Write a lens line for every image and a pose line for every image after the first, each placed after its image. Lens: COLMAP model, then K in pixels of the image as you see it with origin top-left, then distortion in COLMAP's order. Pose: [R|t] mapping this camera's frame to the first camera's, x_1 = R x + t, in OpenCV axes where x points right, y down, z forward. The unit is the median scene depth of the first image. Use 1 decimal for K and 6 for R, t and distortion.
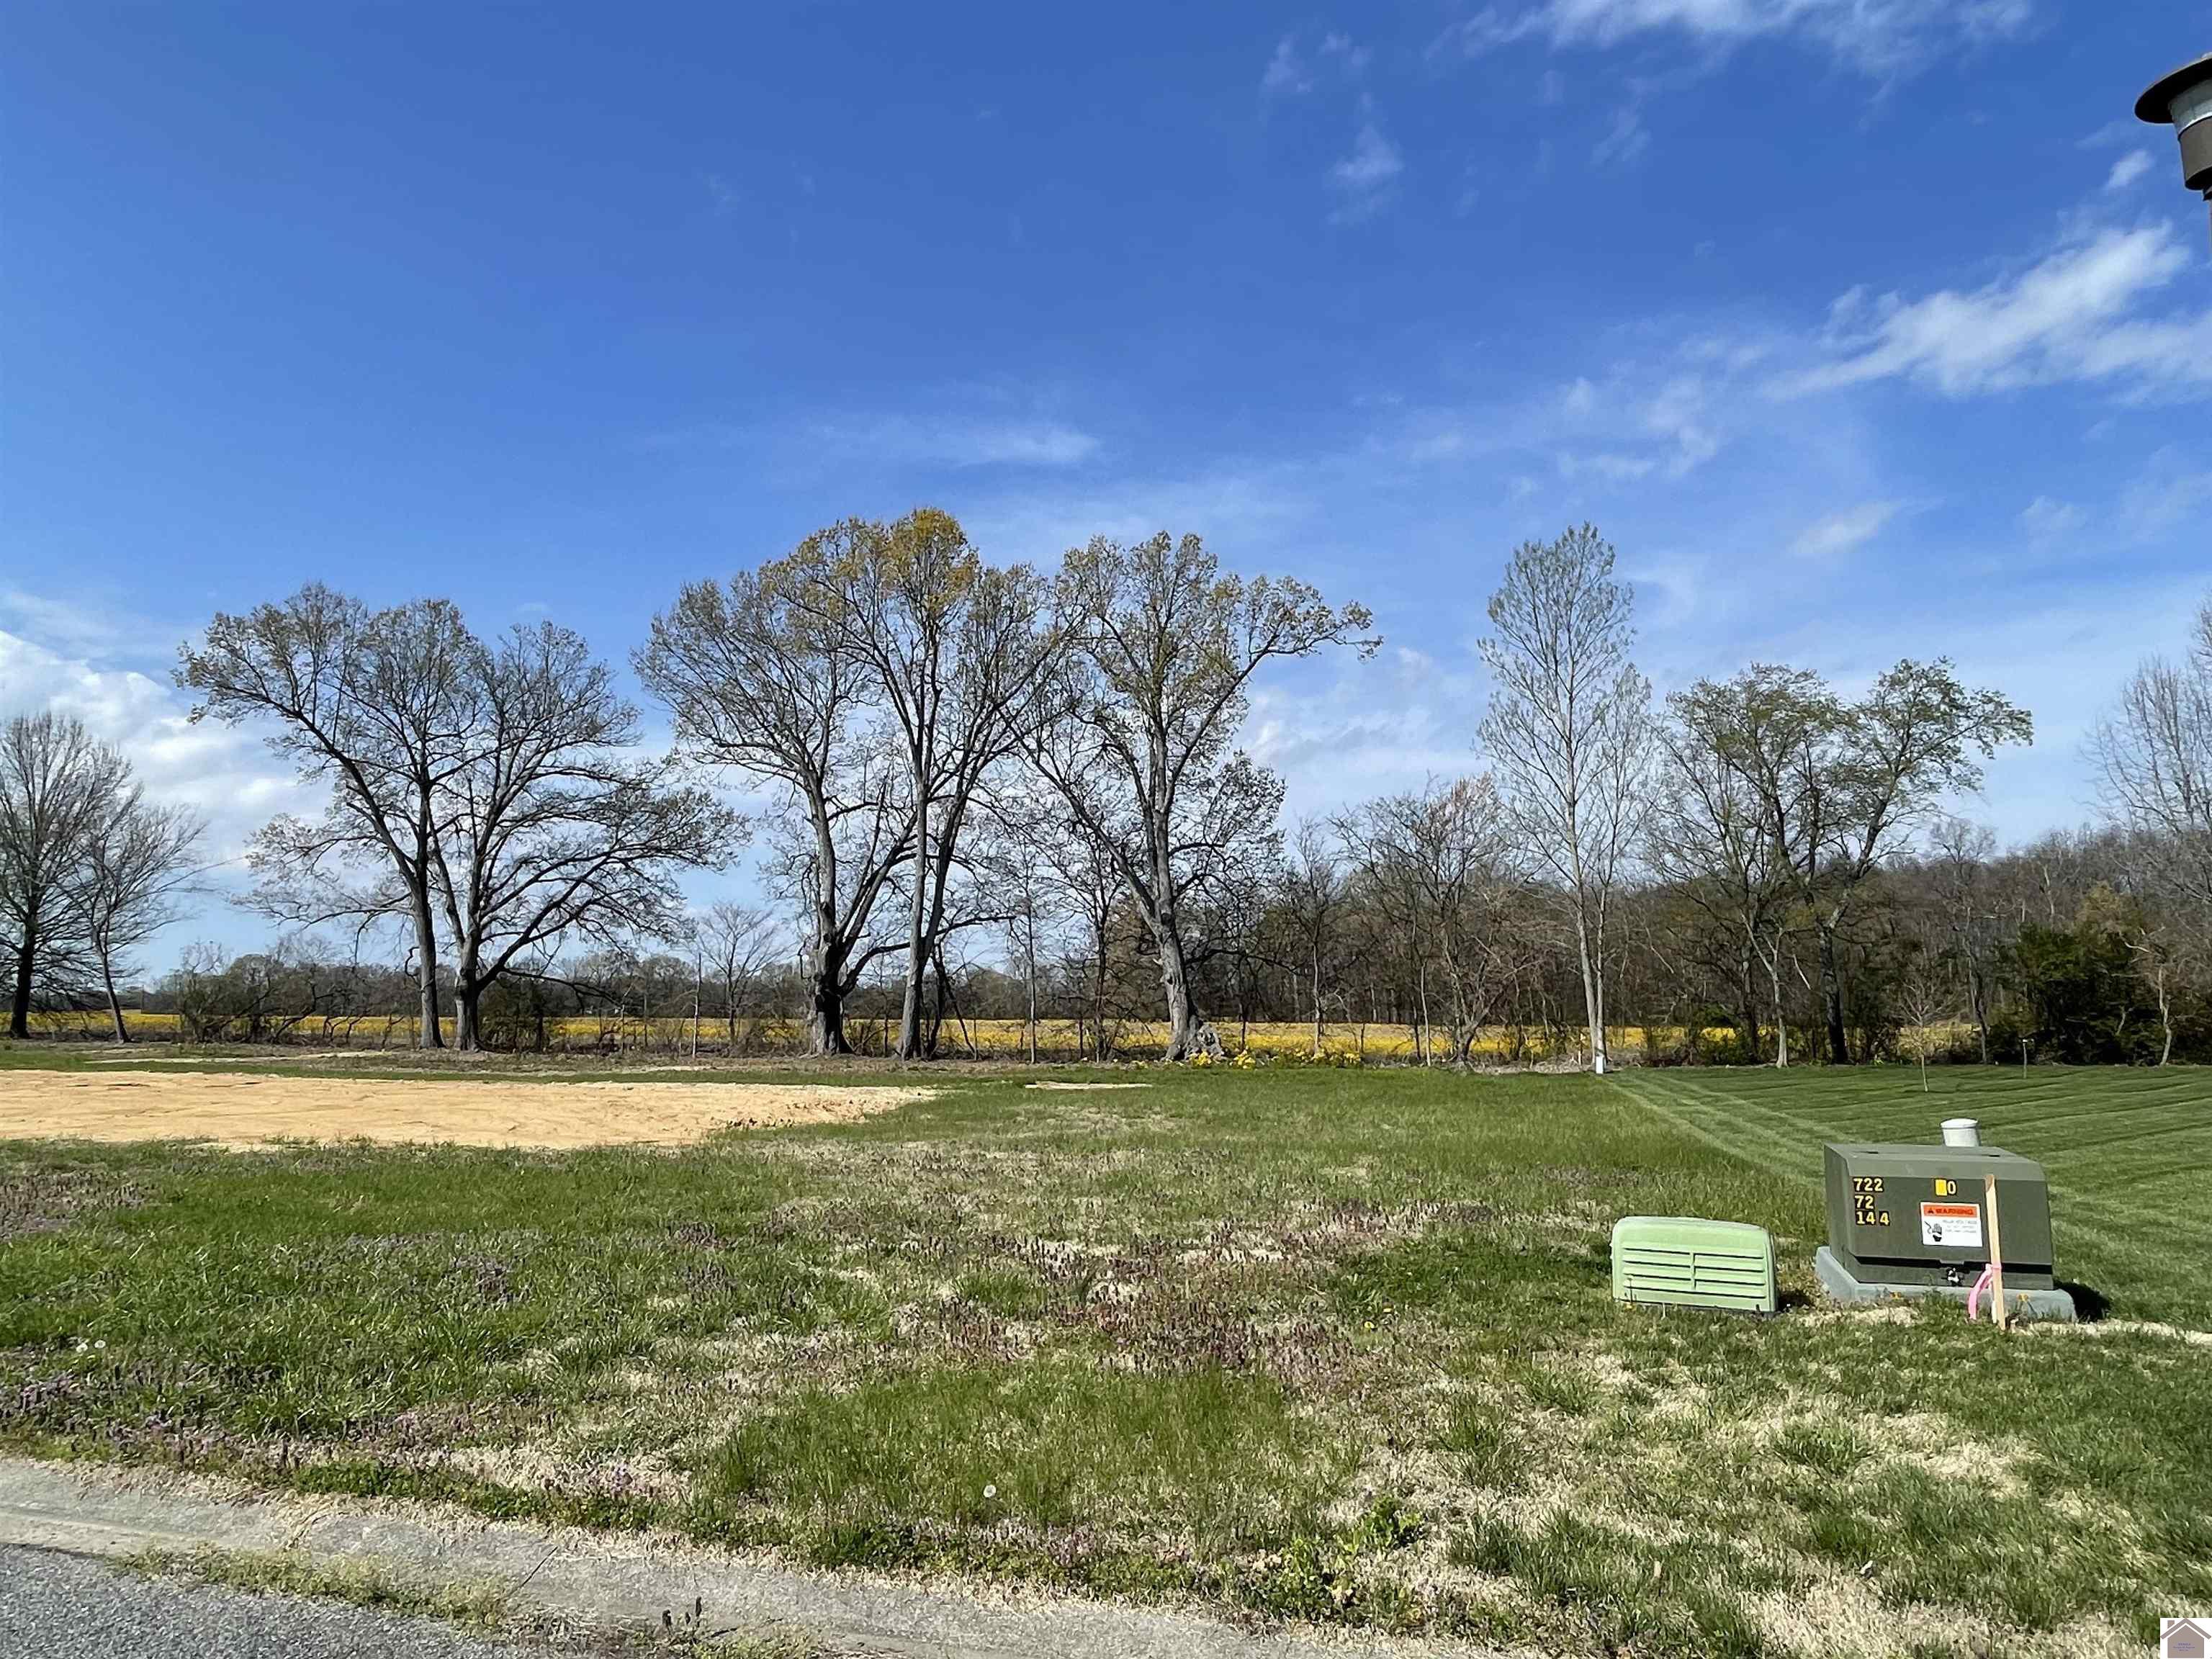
lens RADIAL K [[1352.9, 0, 1106.0], [0, 1352.9, 829.5], [0, 0, 1]] dist [0.011318, -0.023865]
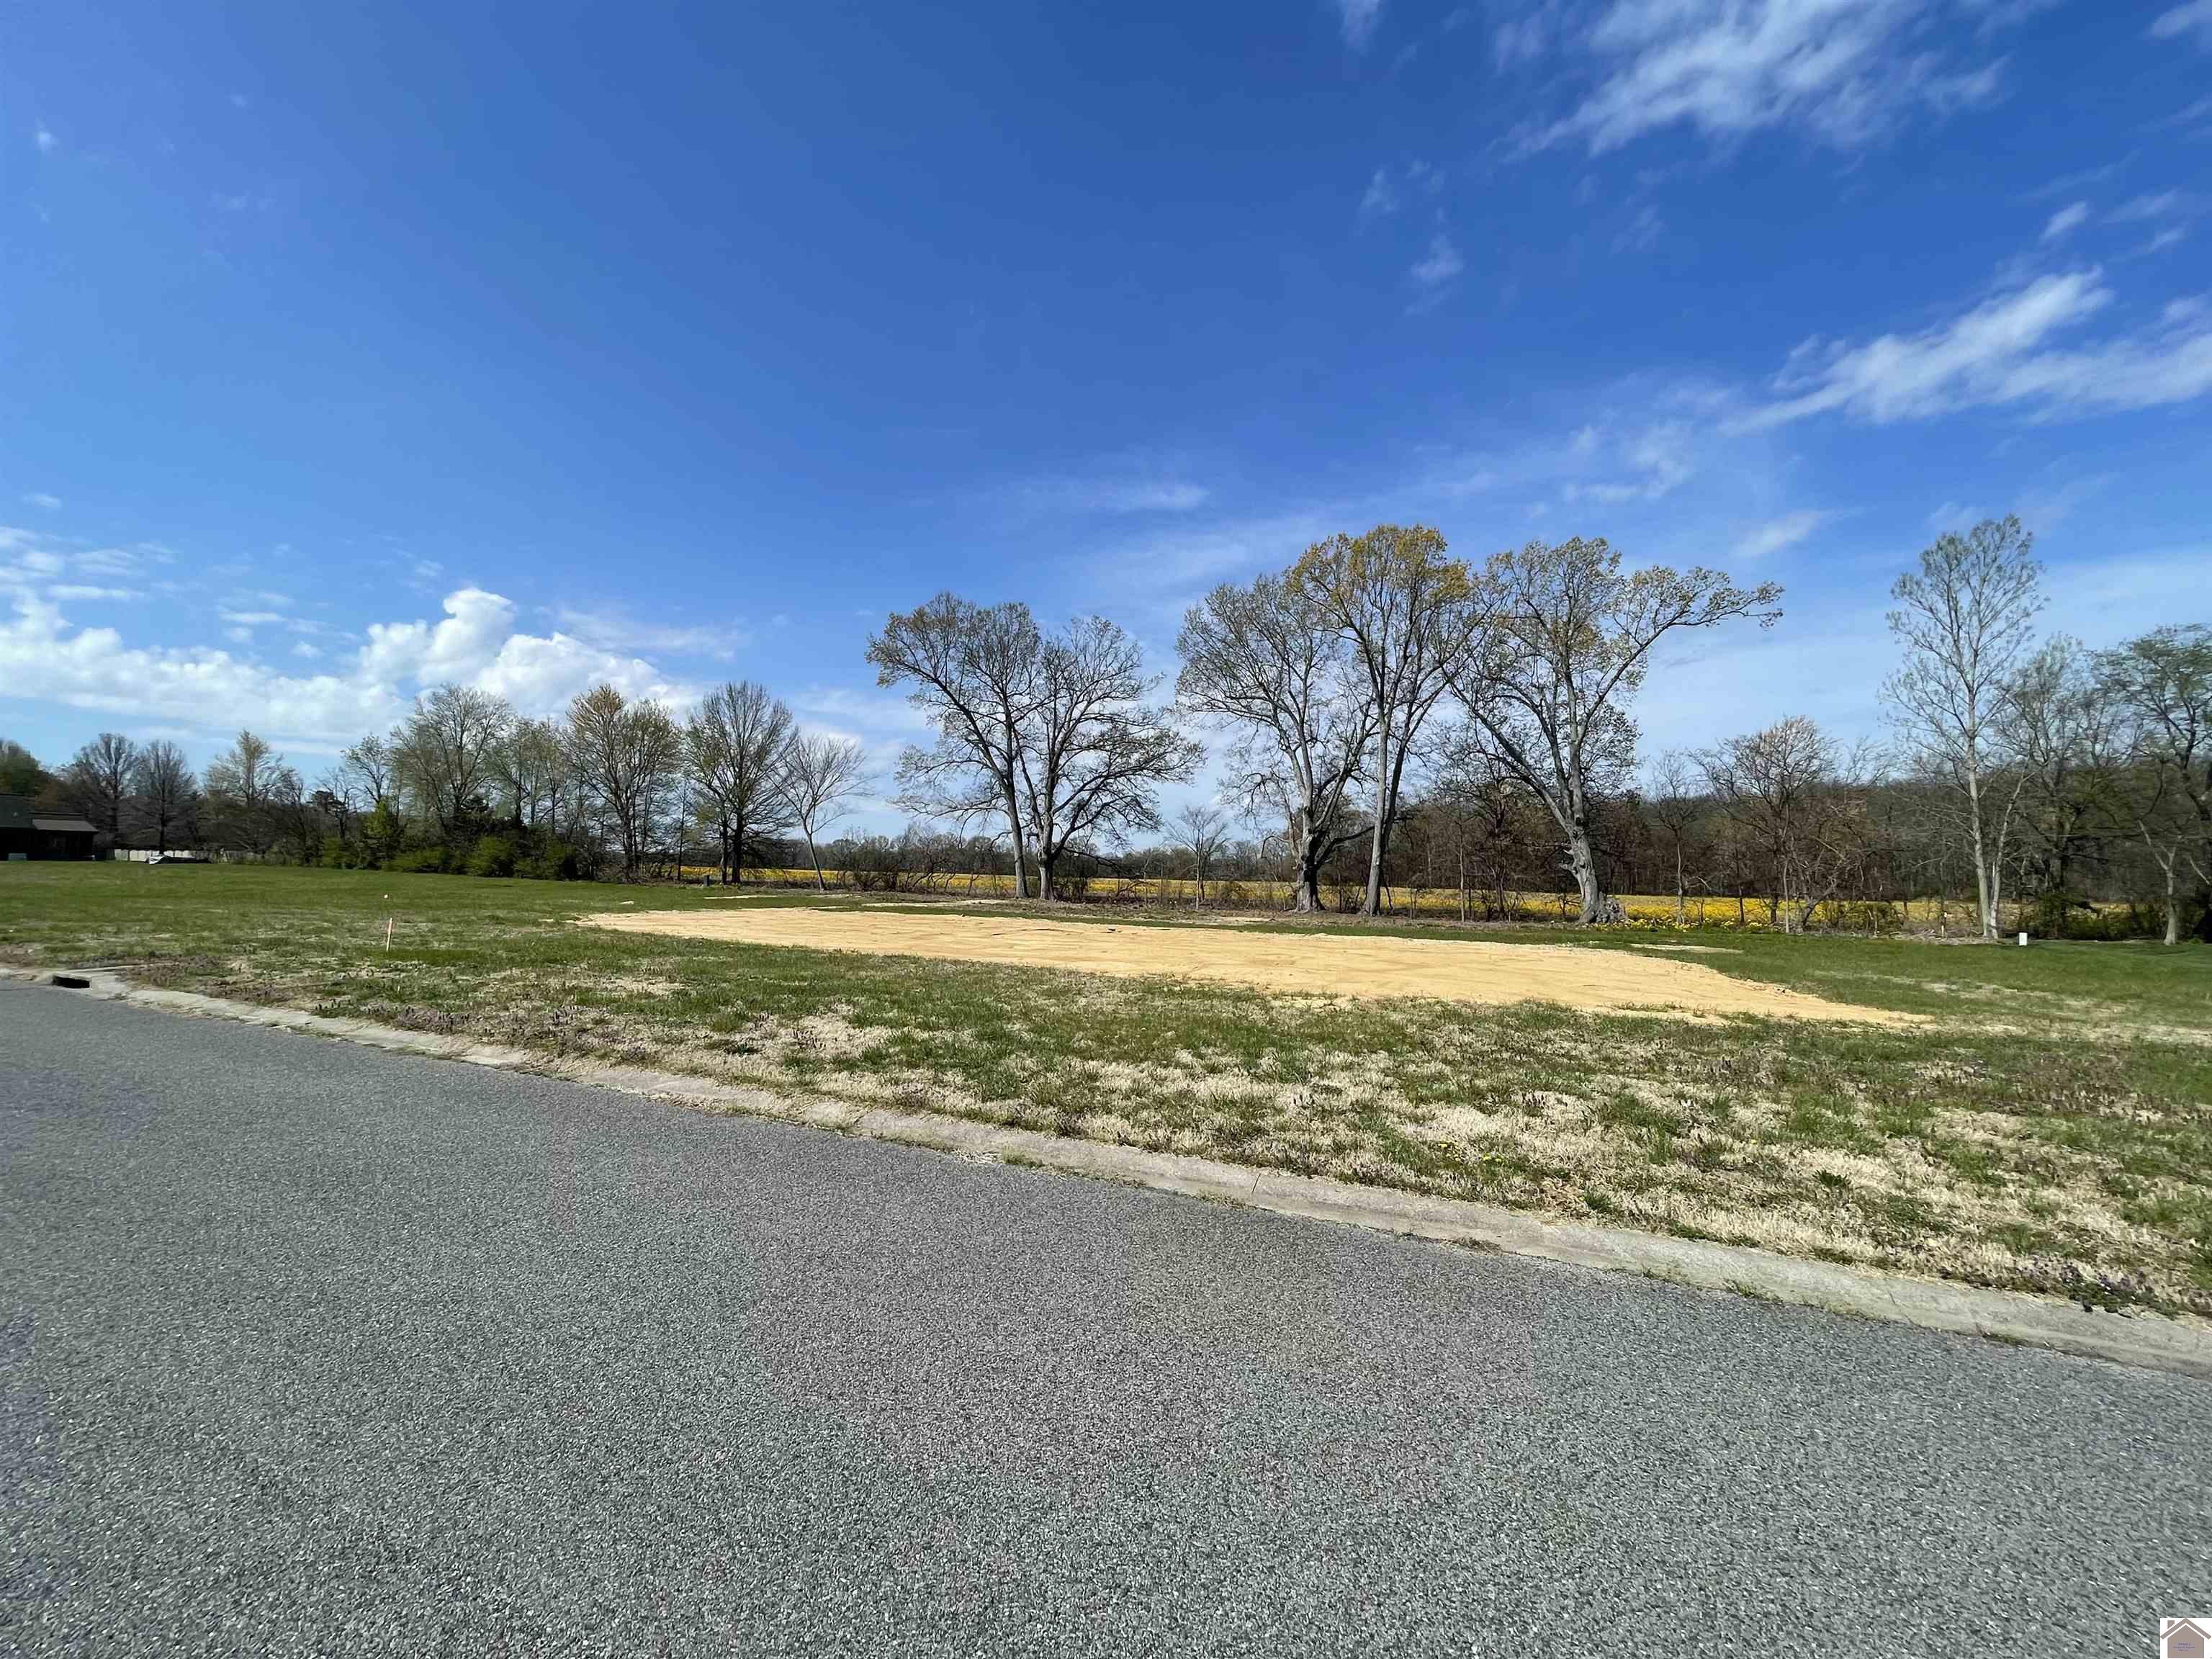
lens RADIAL K [[875.9, 0, 1095.4], [0, 875.9, 876.0], [0, 0, 1]] dist [0.010855, -0.000183]
pose [[0.990231, 0.022423, -0.137619, -0.253317], [-0.003890, 0.991043, 0.133484, 0.001566], [0.139379, -0.131644, 0.981450, 0.021037]]
